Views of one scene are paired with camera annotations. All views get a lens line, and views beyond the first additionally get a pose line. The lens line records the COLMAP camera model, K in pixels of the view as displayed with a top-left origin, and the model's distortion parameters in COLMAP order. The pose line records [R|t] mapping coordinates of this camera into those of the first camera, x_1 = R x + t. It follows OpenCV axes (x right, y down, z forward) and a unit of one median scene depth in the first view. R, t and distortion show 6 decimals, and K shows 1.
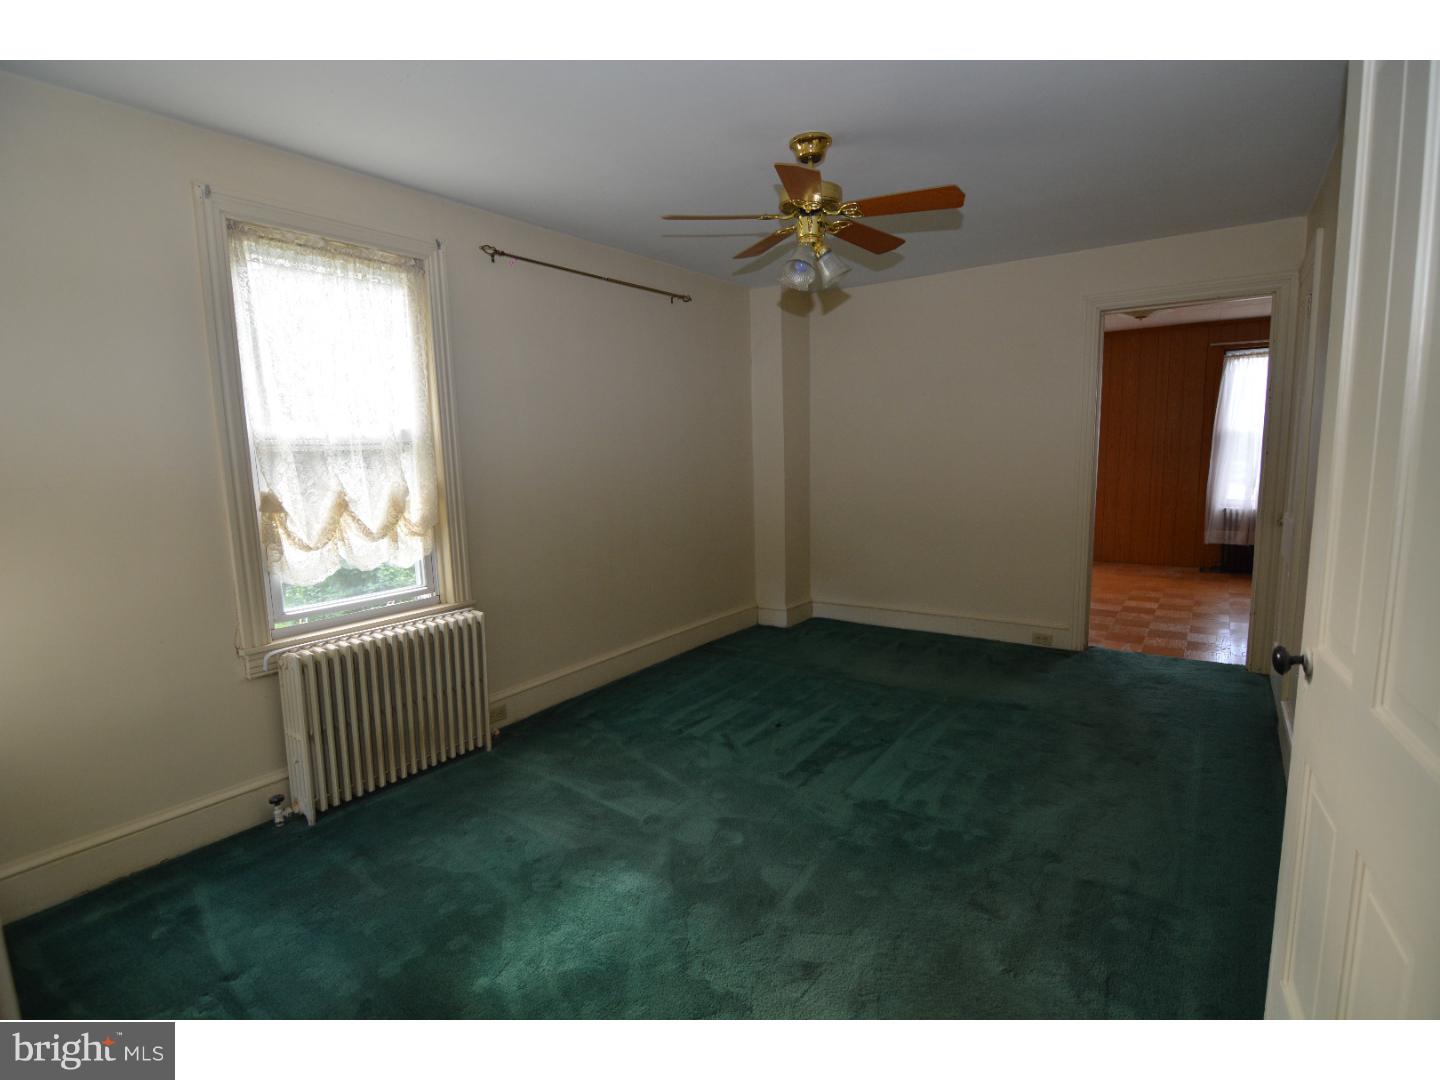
lens RADIAL K [[733.4, 0, 720.0], [0, 733.4, 540.0], [0, 0, 1]] dist [0.000109, 0.000079]
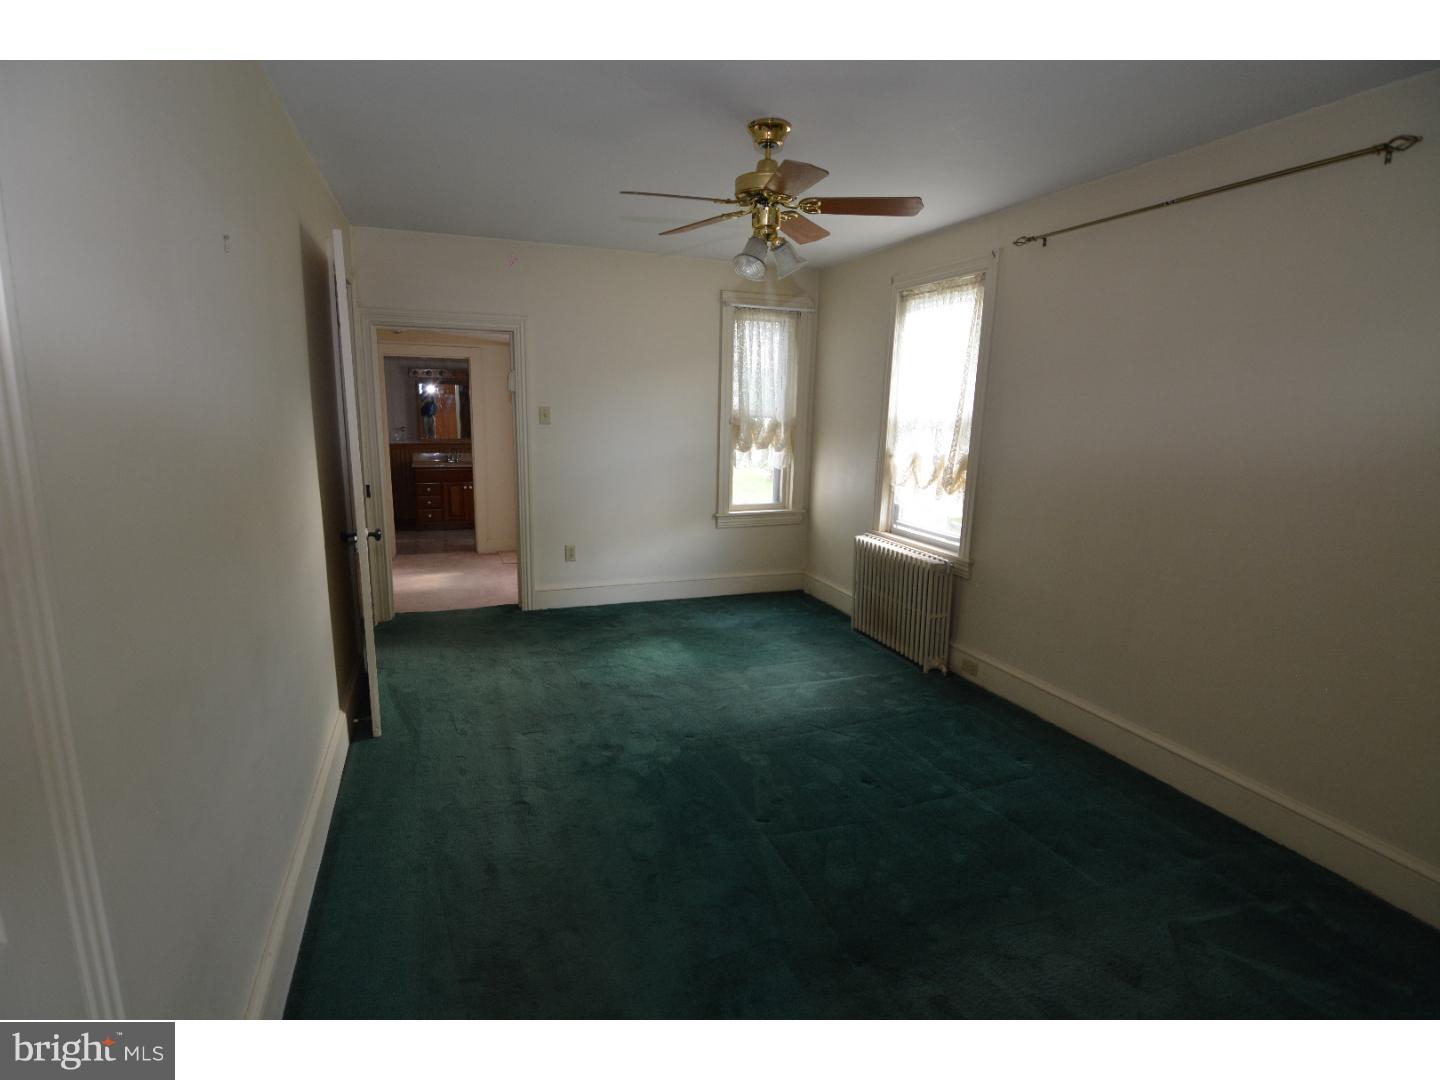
lens RADIAL K [[733.4, 0, 720.0], [0, 733.4, 540.0], [0, 0, 1]] dist [0.000109, 0.000079]
pose [[-0.561481, 0.177520, -0.808224, 0.918931], [-0.106729, 0.953024, 0.283469, -0.264783], [0.820578, 0.245423, -0.516158, 1.411814]]
